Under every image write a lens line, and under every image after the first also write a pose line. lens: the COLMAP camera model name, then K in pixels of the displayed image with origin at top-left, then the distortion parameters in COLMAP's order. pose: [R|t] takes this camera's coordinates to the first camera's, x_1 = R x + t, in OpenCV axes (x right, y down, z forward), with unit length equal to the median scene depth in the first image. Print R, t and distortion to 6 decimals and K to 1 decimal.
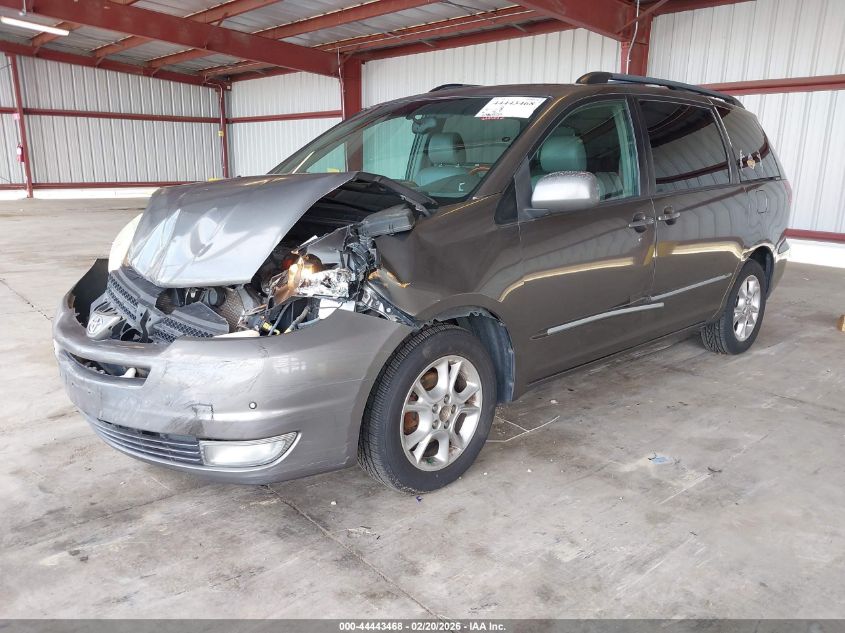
lens RADIAL K [[681.7, 0, 423.4], [0, 681.7, 314.2], [0, 0, 1]] dist [0.072578, -0.103768]
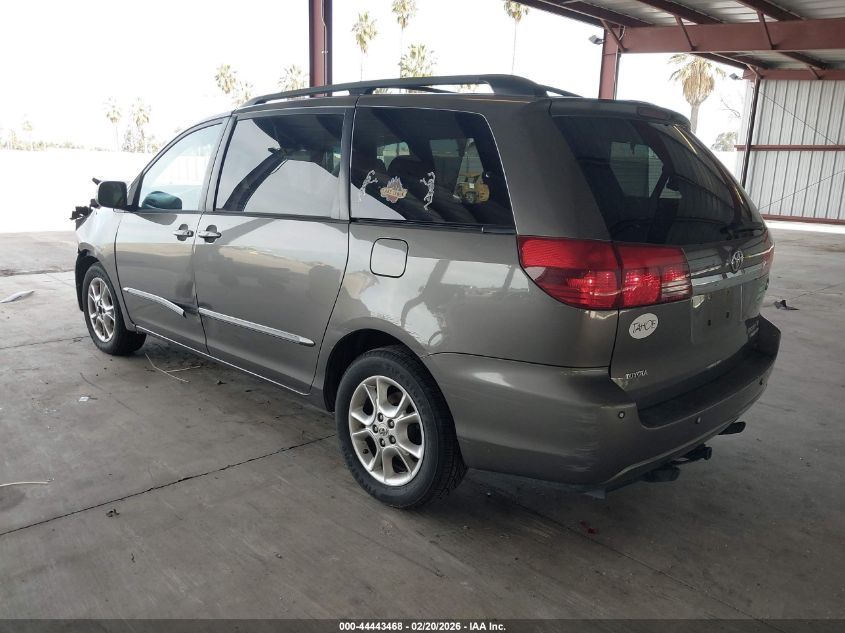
lens RADIAL K [[681.7, 0, 423.4], [0, 681.7, 314.2], [0, 0, 1]] dist [0.072578, -0.103768]
pose [[0.011804, 0.194972, -0.980738, 1.253337], [-0.253471, 0.949355, 0.185682, -0.273584], [0.967271, 0.246397, 0.060626, 1.171467]]
